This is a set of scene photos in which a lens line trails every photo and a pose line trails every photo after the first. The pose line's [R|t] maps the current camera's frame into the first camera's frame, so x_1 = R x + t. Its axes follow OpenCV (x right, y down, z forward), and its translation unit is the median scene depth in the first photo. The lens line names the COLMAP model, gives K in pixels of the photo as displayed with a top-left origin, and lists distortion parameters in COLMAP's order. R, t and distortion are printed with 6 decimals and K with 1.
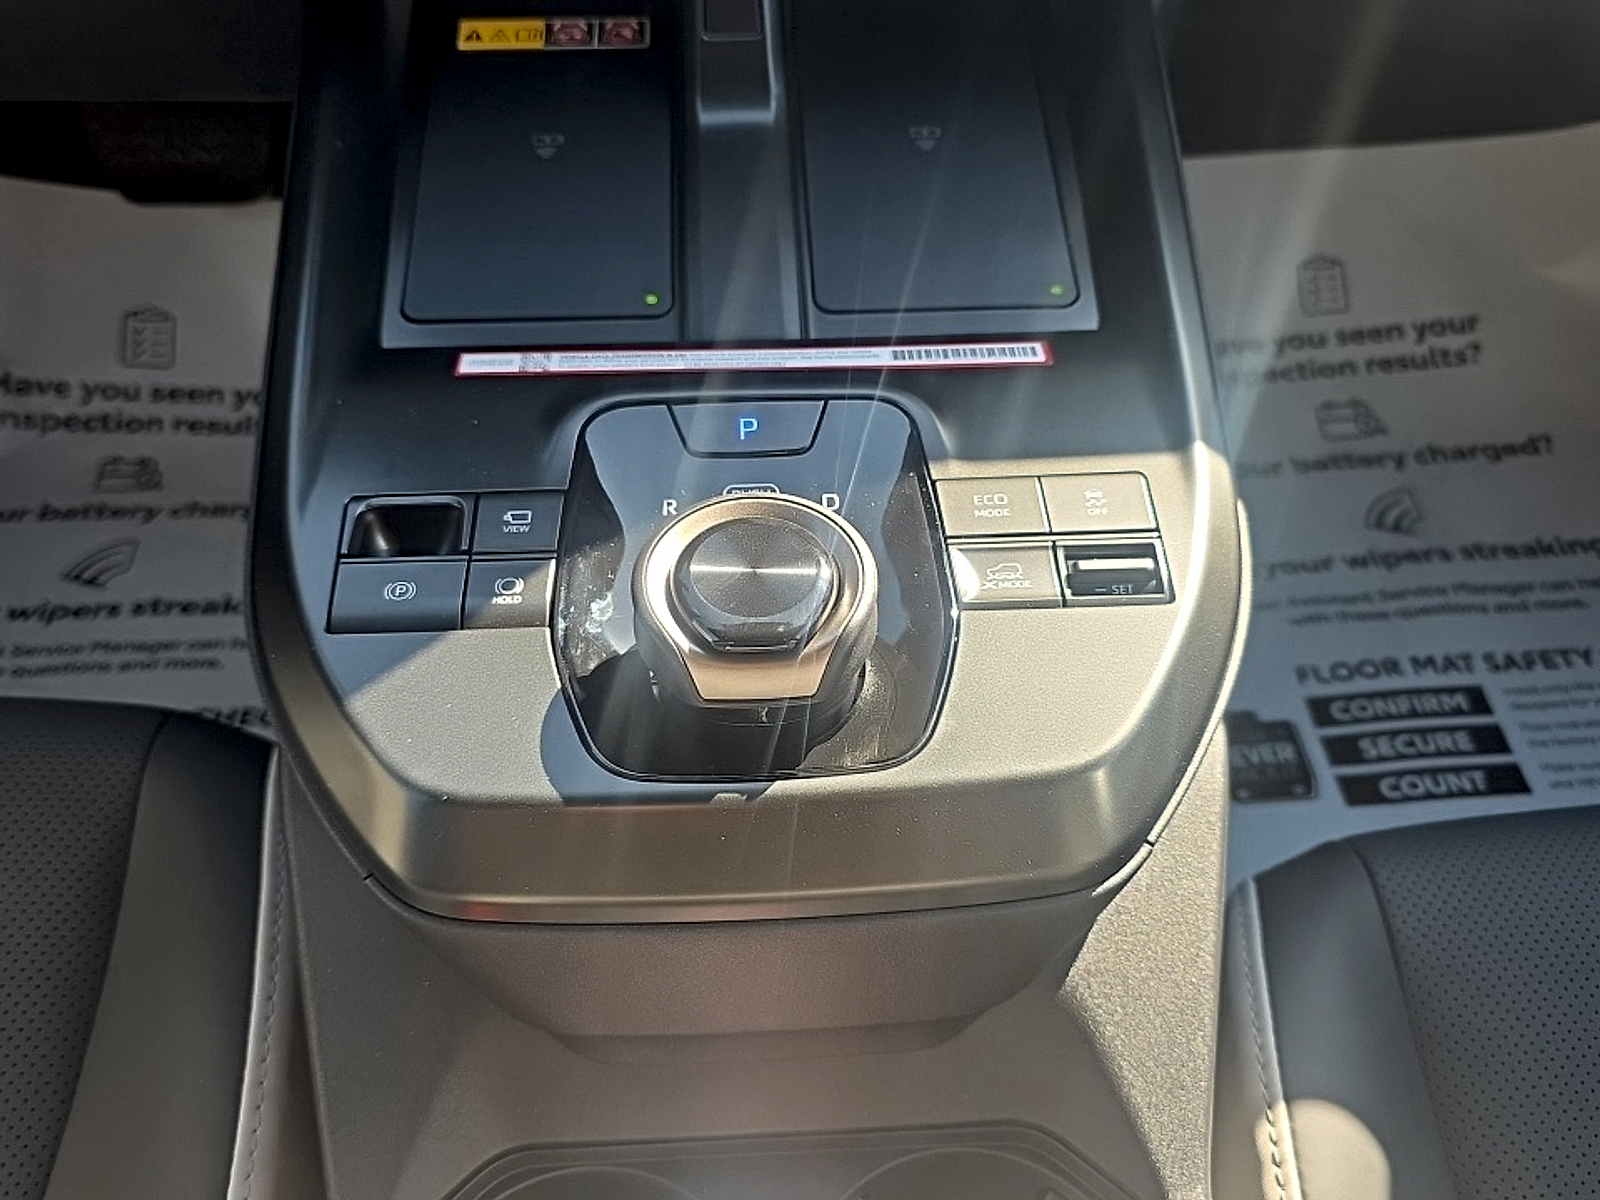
lens RADIAL K [[1438.6, 0, 800.0], [0, 1438.6, 600.0], [0, 0, 1]] dist [0.066256, -0.131709]
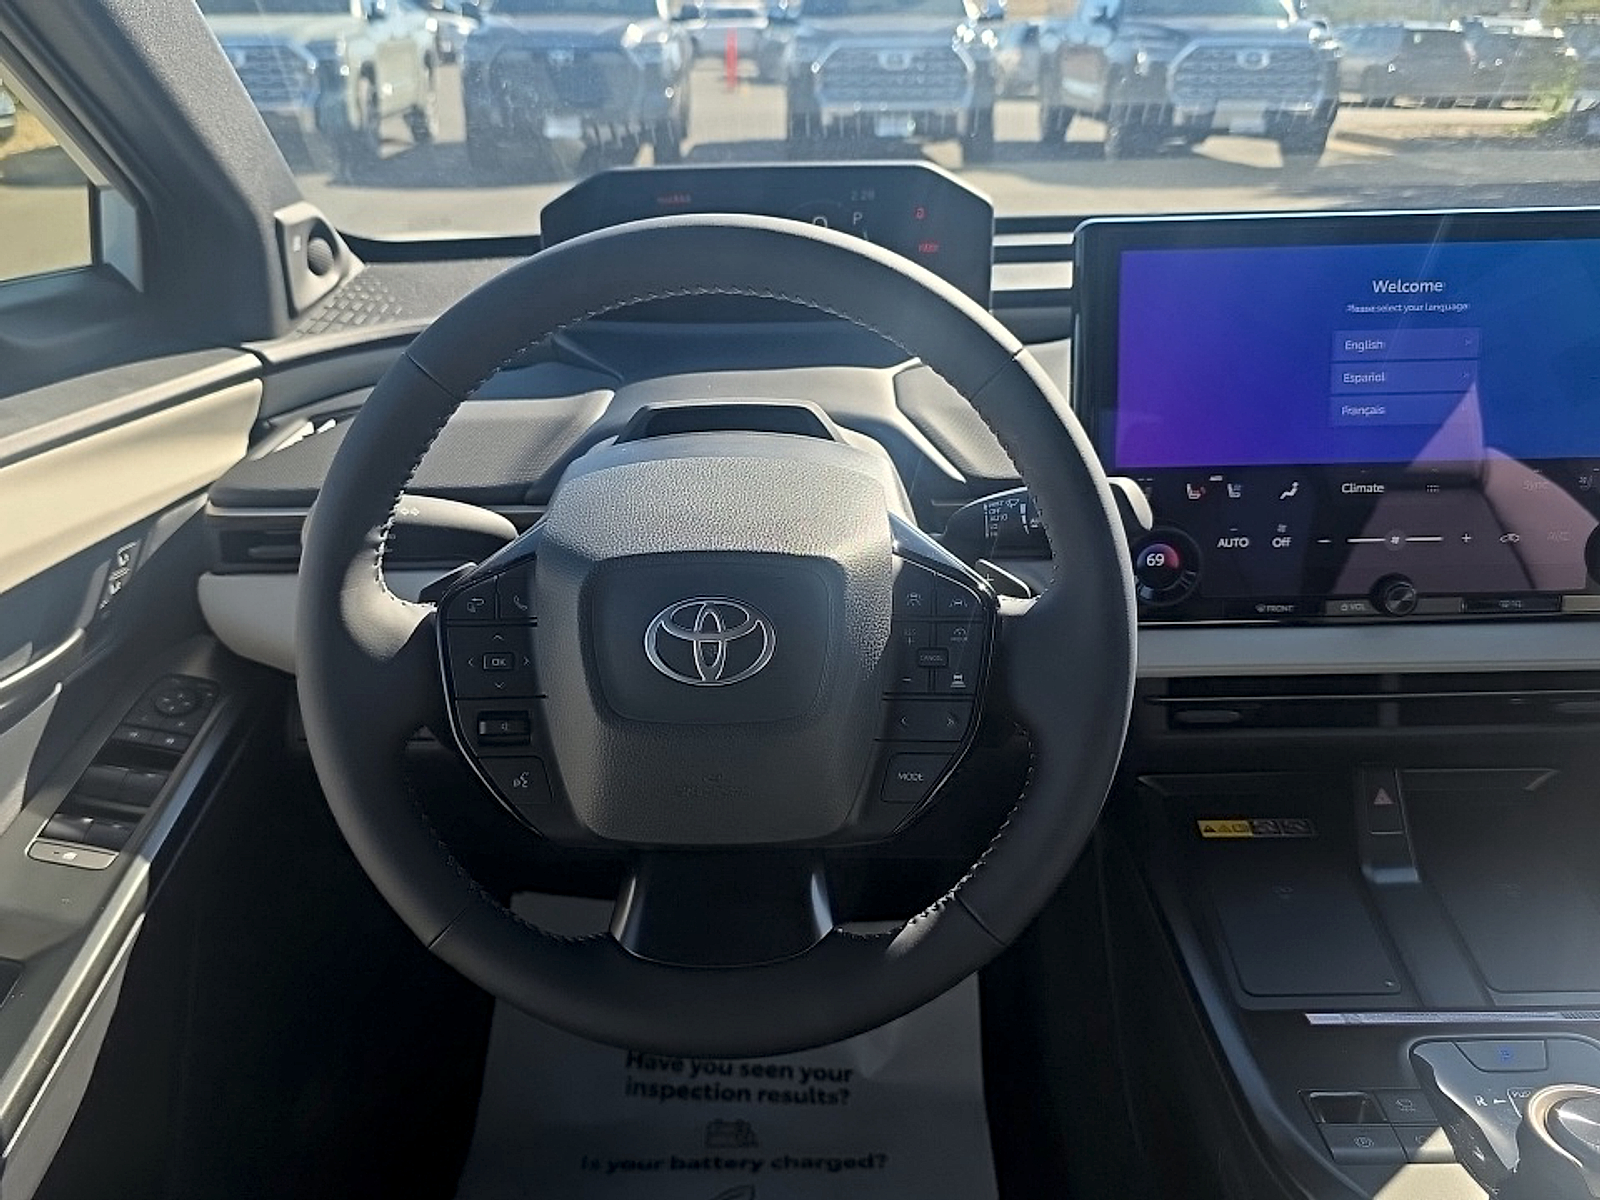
lens RADIAL K [[1438.6, 0, 800.0], [0, 1438.6, 600.0], [0, 0, 1]] dist [0.066256, -0.131709]
pose [[0.998630, -0.008846, -0.051577, -0.336984], [-0.016382, 0.883225, -0.468664, 0.097115], [0.049700, 0.468866, 0.881870, -0.355086]]
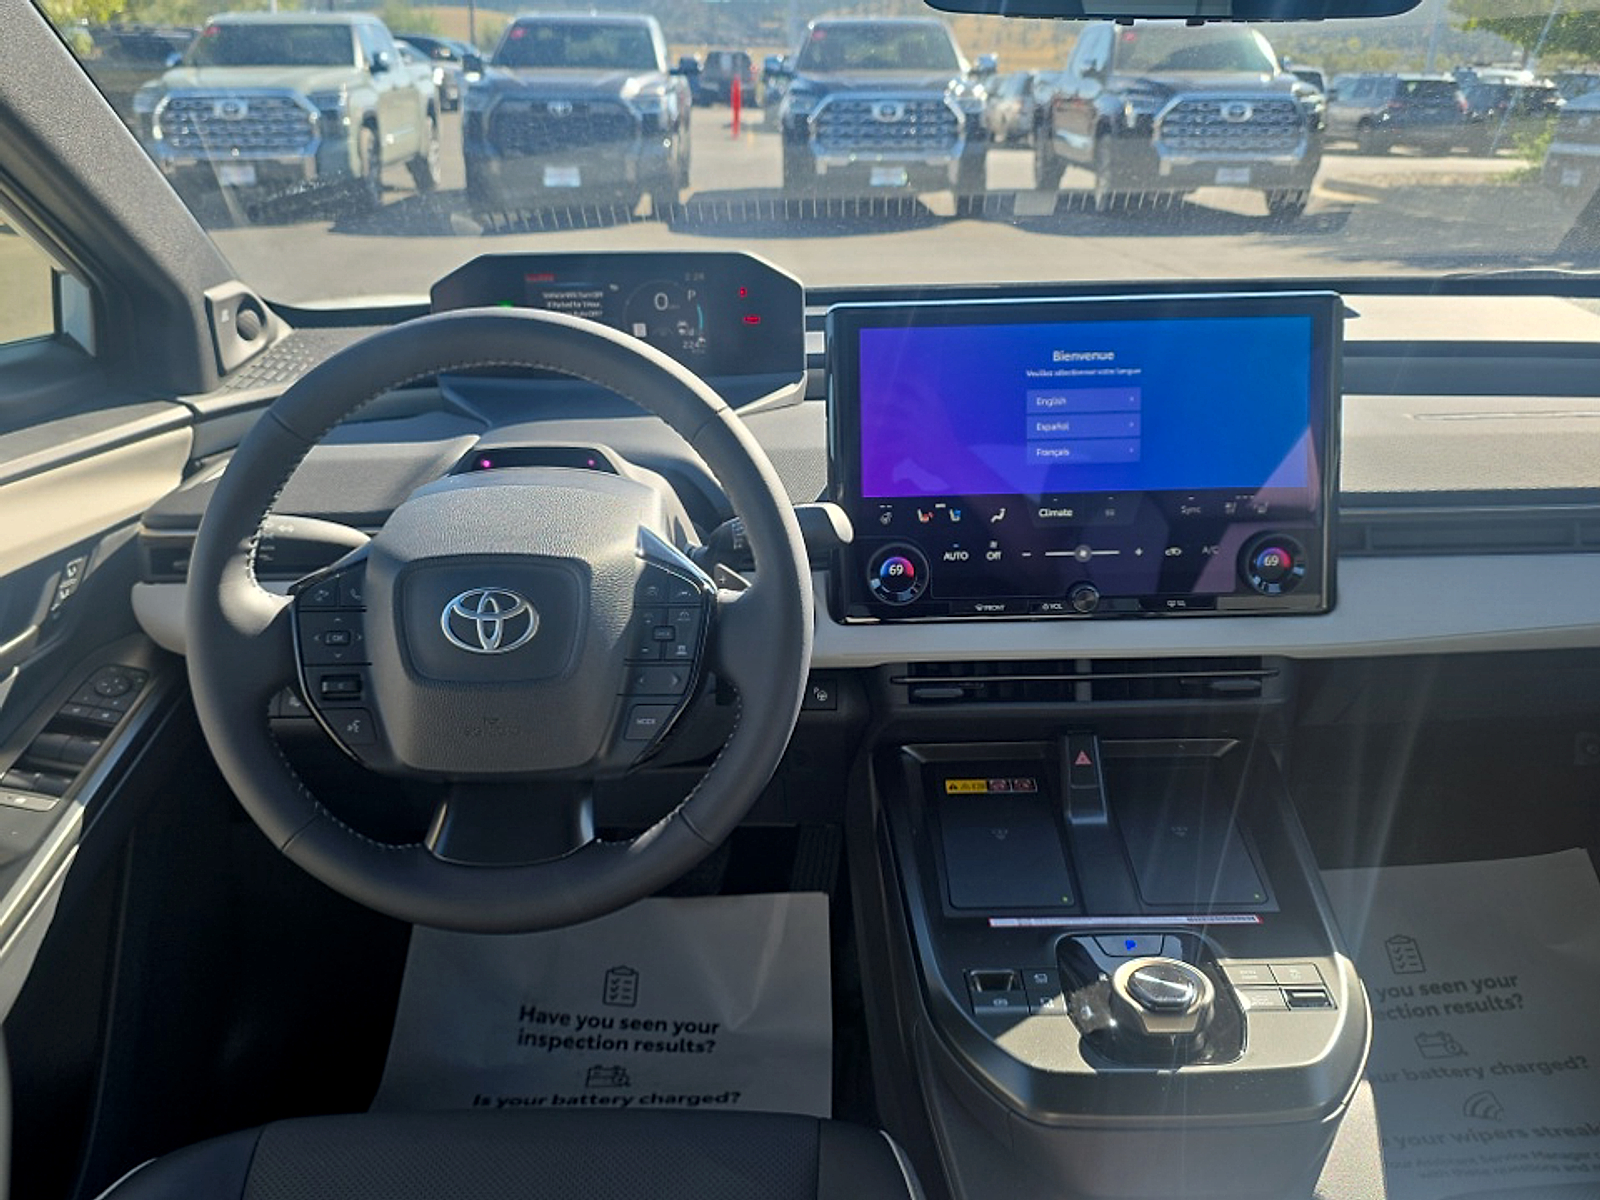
lens RADIAL K [[1449.5, 0, 829.5], [0, 1449.5, 590.5], [0, 0, 1]] dist [0.070195, -0.137868]
pose [[0.999233, -0.012682, -0.037036, -0.177734], [-0.007585, 0.865435, -0.500964, 0.232690], [0.038406, 0.500861, 0.864675, -0.538745]]
